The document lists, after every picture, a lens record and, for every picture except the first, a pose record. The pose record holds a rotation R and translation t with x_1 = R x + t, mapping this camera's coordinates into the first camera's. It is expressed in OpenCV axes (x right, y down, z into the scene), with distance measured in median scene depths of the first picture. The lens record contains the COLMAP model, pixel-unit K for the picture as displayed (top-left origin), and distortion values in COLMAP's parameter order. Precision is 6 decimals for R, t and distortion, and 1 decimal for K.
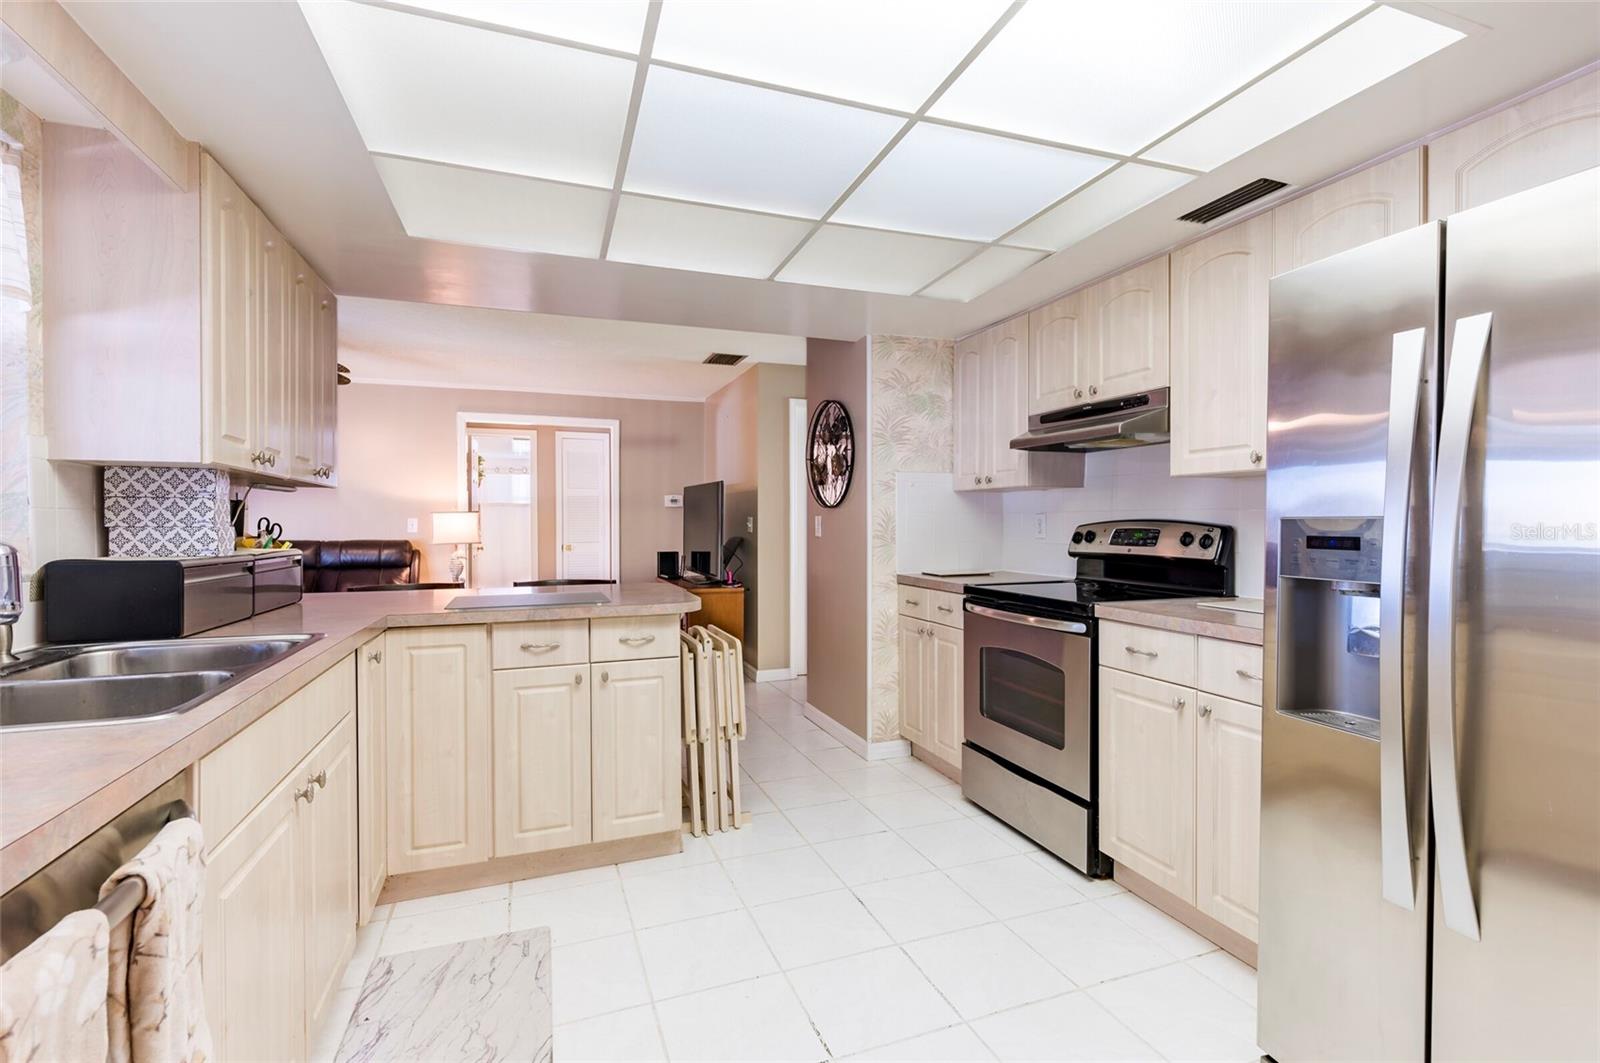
lens RADIAL K [[721.5, 0, 799.1], [0, 721.5, 533.1], [0, 0, 1]] dist [-0.002265, -0.001104]
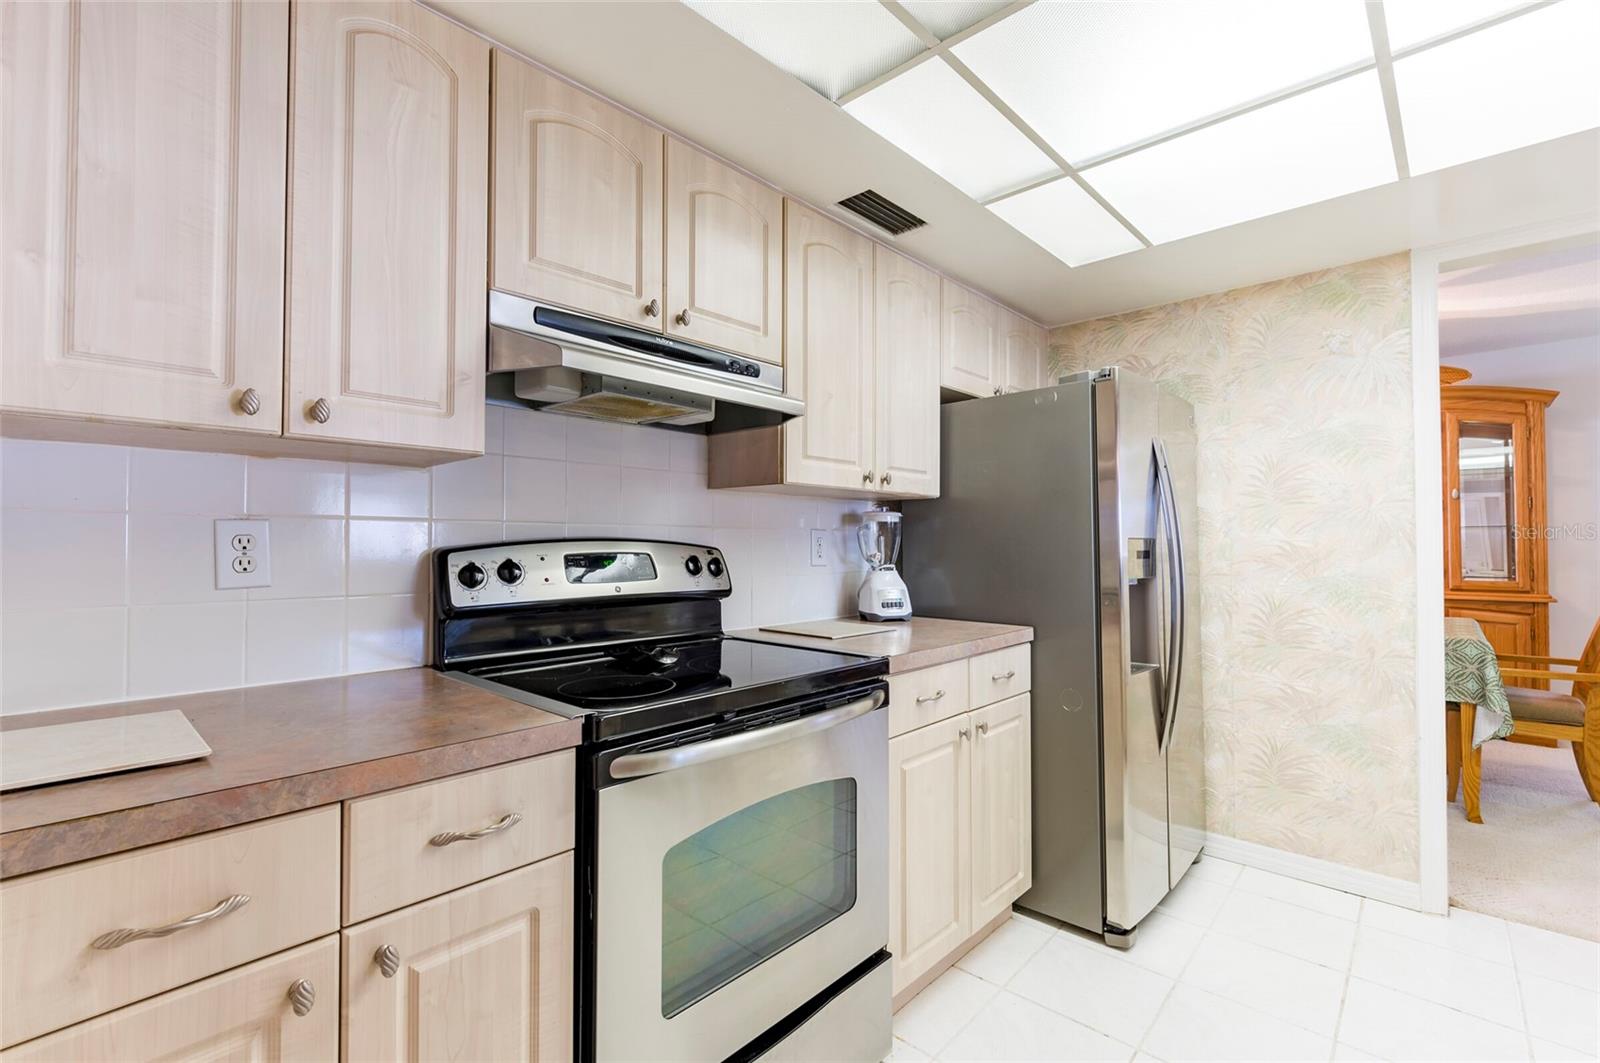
lens RADIAL K [[703.0, 0, 797.4], [0, 703.0, 534.9], [0, 0, 1]] dist [-0.002867, -0.000475]
pose [[-0.456320, 0.016680, 0.889659, -0.112398], [0.019185, 0.999776, -0.008905, -0.011315], [-0.889609, 0.013005, -0.456538, 0.937097]]
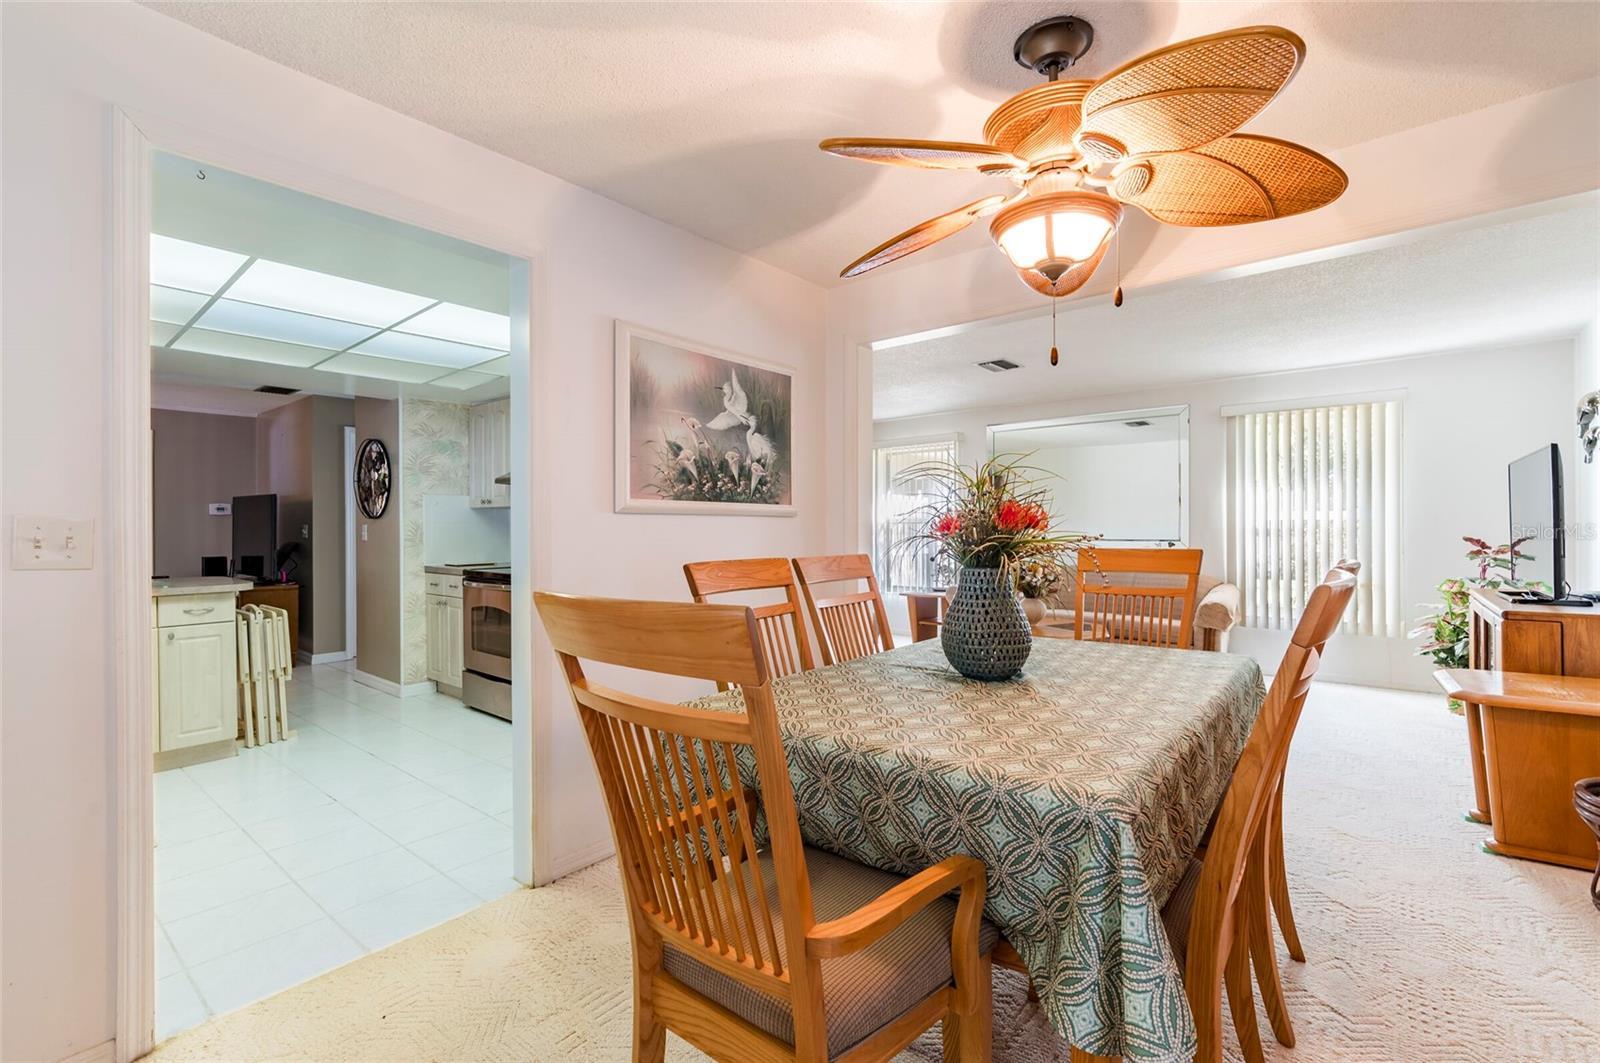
lens RADIAL K [[703.0, 0, 798.8], [0, 703.0, 530.3], [0, 0, 1]] dist [-0.002867, -0.000475]
pose [[0.864212, -0.003283, 0.503118, 0.079065], [0.008705, 0.999927, -0.008427, 0.004840], [-0.503053, 0.011663, 0.864177, -0.595855]]
